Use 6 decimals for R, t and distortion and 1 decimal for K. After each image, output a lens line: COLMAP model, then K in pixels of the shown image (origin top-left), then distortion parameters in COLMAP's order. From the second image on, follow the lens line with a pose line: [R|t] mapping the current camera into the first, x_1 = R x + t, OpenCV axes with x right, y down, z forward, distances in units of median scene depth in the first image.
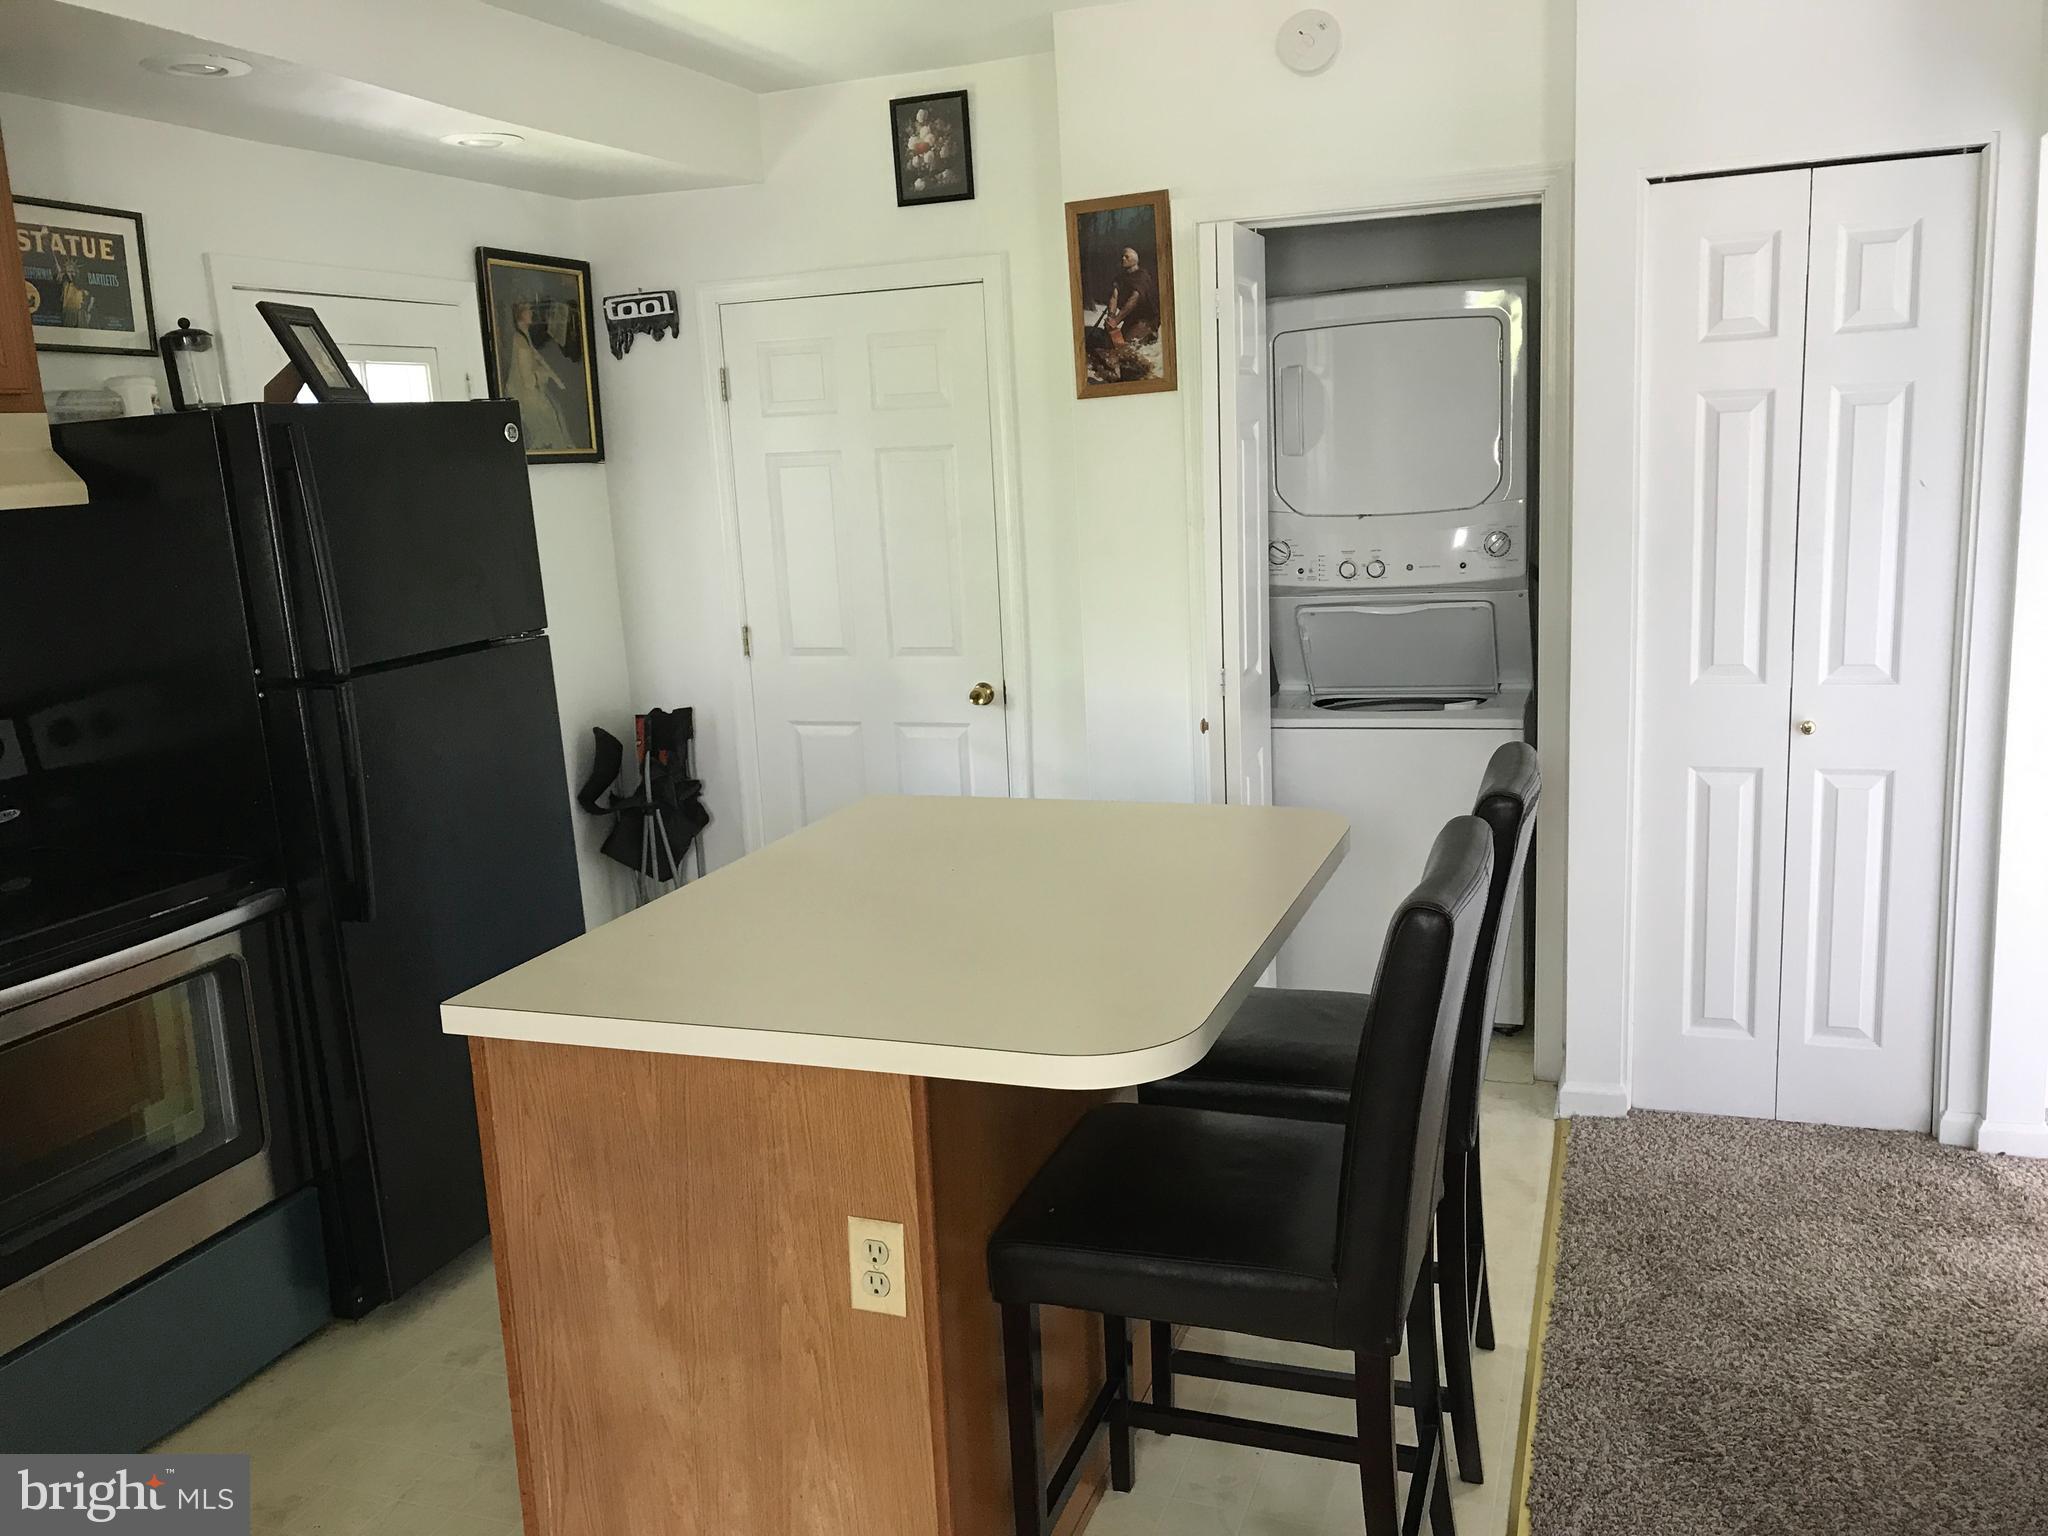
lens RADIAL K [[1660.7, 0, 1021.9], [0, 1660.7, 755.9], [0, 0, 1]] dist [0.017810, 0.008692]
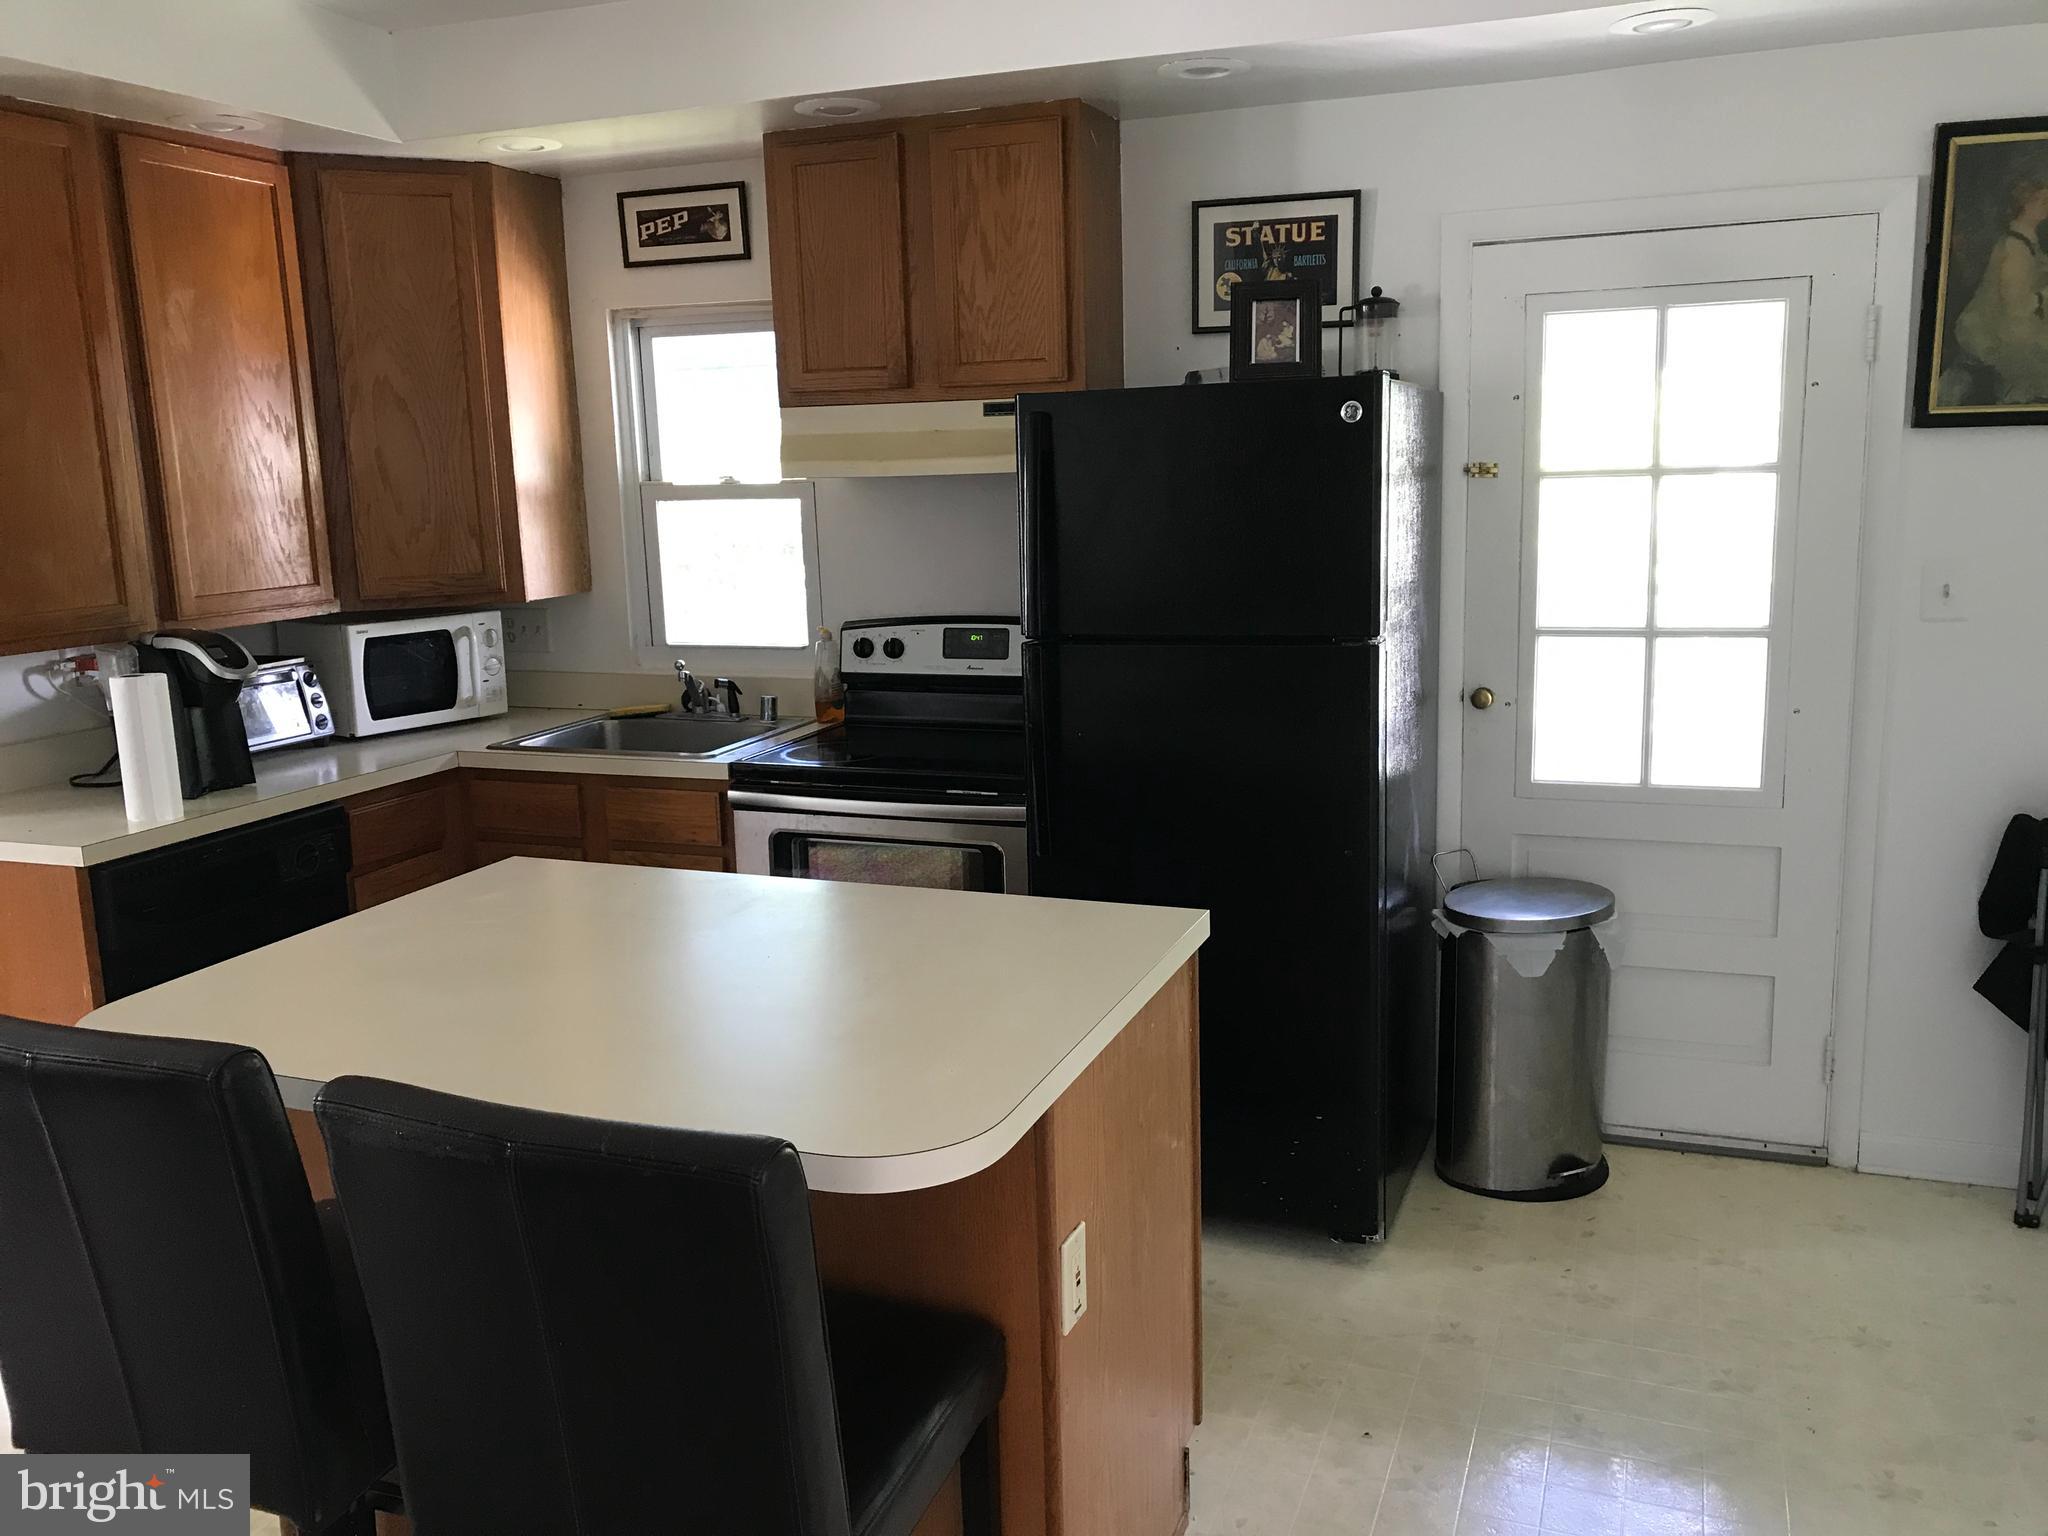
lens RADIAL K [[1660.7, 0, 1025.9], [0, 1660.7, 767.1], [0, 0, 1]] dist [0.017810, 0.008692]
pose [[-0.021755, 0.232782, -0.972286, 0.586108], [-0.165578, 0.958246, 0.233126, -0.190316], [0.985957, 0.166061, 0.017697, 0.853388]]
